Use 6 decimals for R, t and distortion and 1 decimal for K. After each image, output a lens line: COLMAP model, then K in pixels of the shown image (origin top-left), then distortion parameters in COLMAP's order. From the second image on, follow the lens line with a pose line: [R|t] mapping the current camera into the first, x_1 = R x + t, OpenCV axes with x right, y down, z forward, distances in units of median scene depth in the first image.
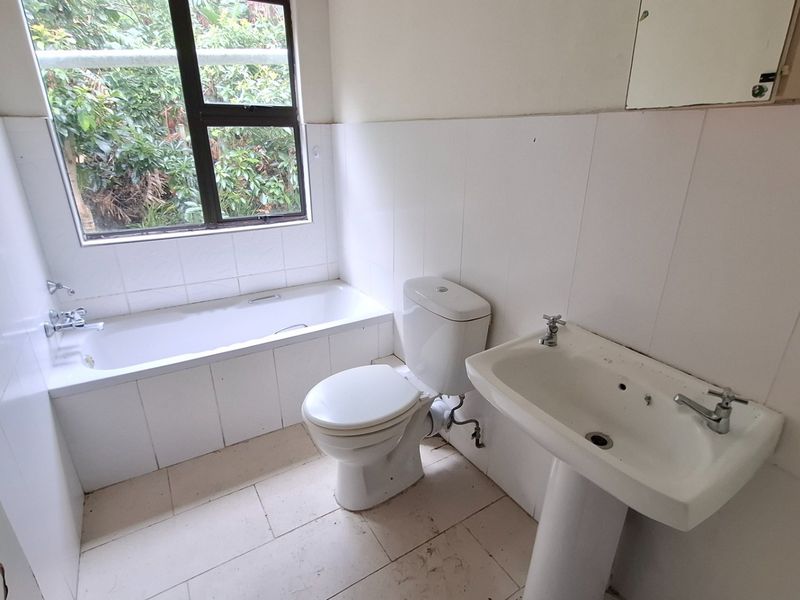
lens RADIAL K [[423.4, 0, 401.0], [0, 423.4, 299.6], [0, 0, 1]] dist [-0.012997, 0.005303]
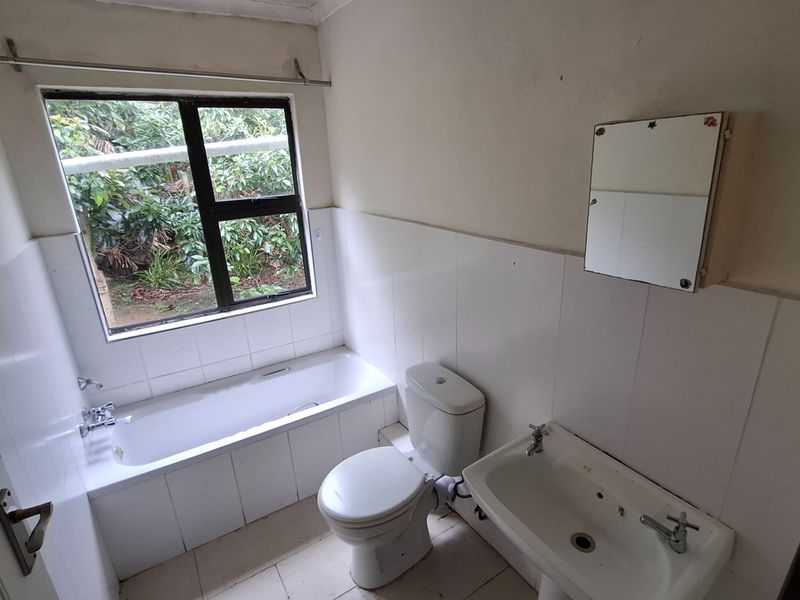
lens RADIAL K [[423.4, 0, 401.0], [0, 423.4, 298.7], [0, 0, 1]] dist [-0.012997, 0.005303]
pose [[0.998900, -0.046704, -0.004279, 0.008515], [0.046512, 0.998216, -0.037426, -0.170735], [0.006019, 0.037186, 0.999290, -0.092082]]
